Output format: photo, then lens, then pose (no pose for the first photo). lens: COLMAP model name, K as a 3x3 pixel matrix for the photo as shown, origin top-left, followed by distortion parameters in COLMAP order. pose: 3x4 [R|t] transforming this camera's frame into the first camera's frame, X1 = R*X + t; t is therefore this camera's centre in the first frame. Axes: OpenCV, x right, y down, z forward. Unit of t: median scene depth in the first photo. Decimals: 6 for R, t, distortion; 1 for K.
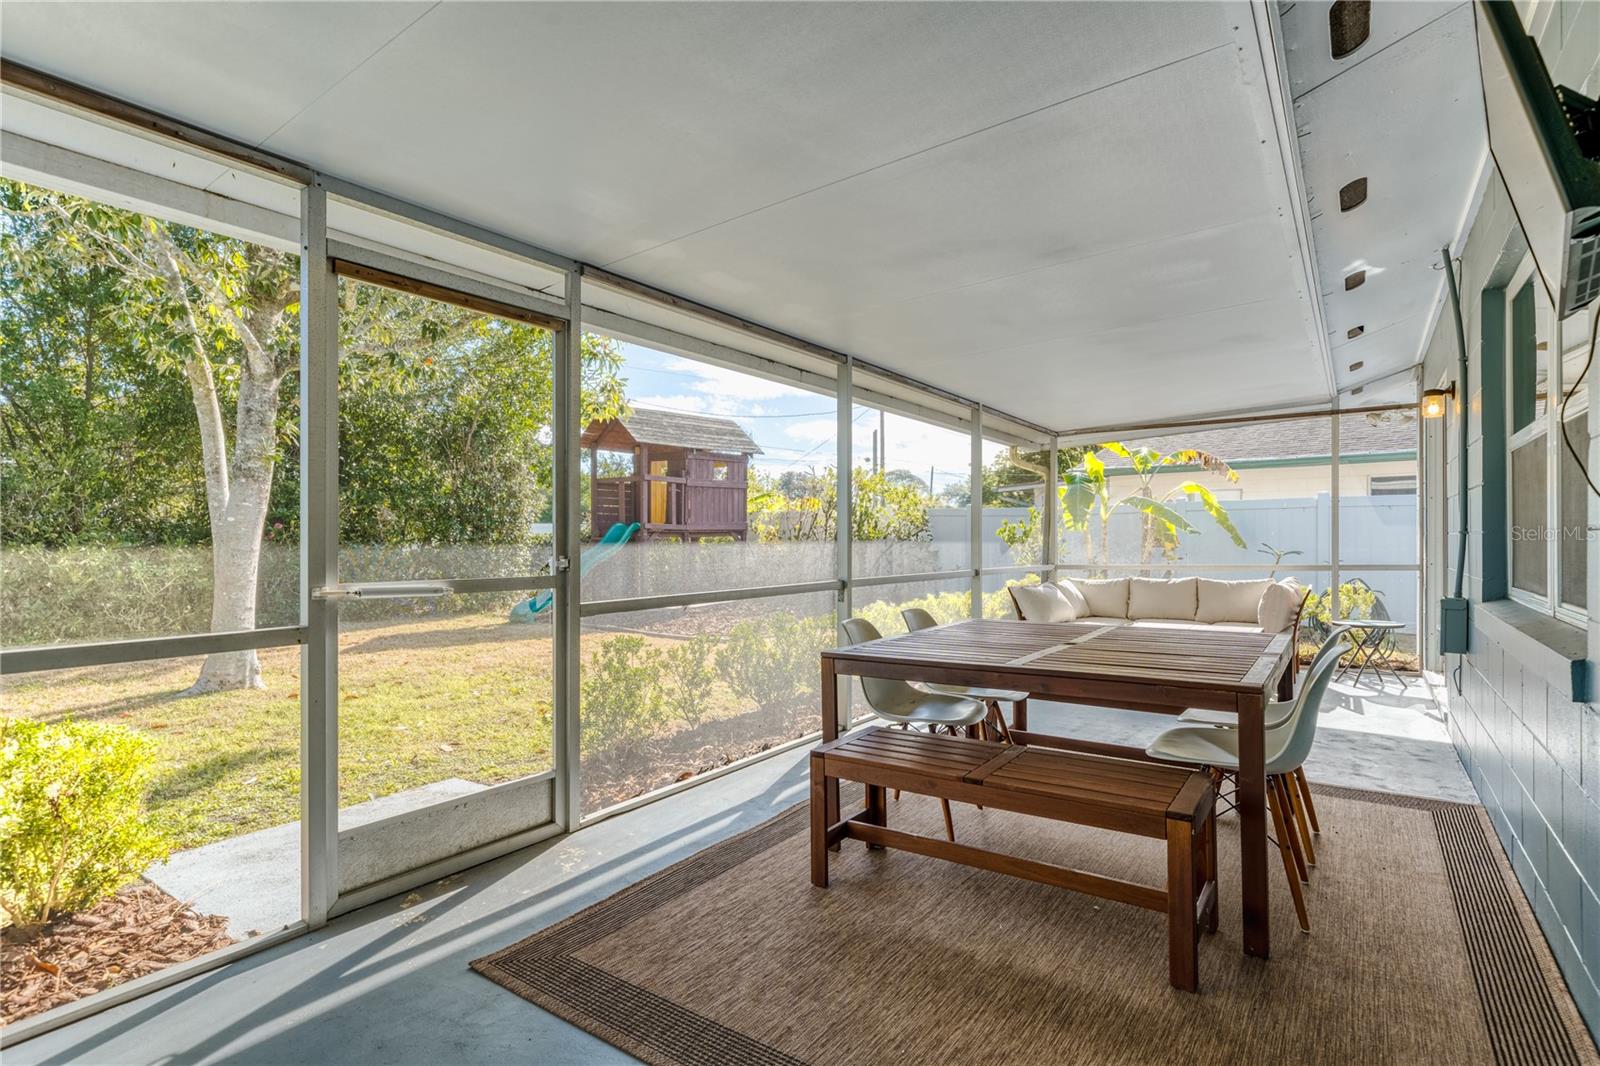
lens RADIAL K [[808.6, 0, 805.0], [0, 808.6, 533.5], [0, 0, 1]] dist [0.001634, 0.000615]
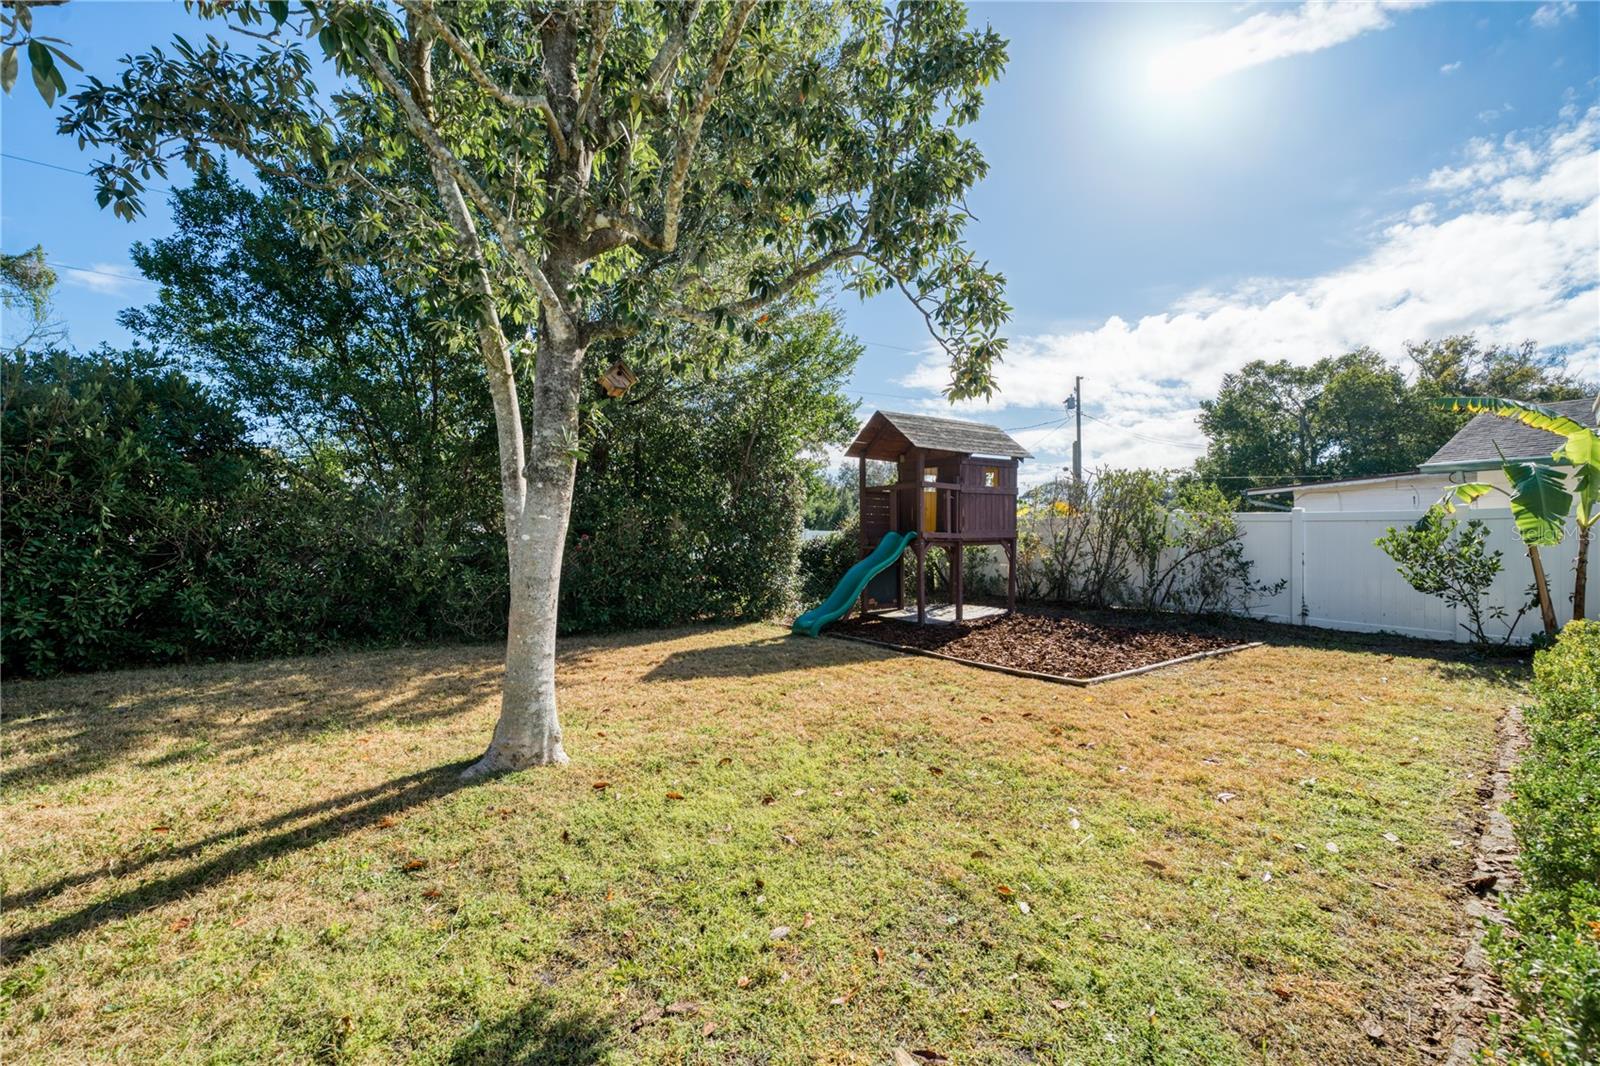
lens RADIAL K [[637.1, 0, 796.6], [0, 637.1, 530.4], [0, 0, 1]] dist [-0.001811, 0.000339]
pose [[0.966660, -0.005026, -0.256015, -0.258664], [0.002870, 0.999957, -0.008792, -0.014863], [0.256049, 0.007764, 0.966633, 0.404554]]
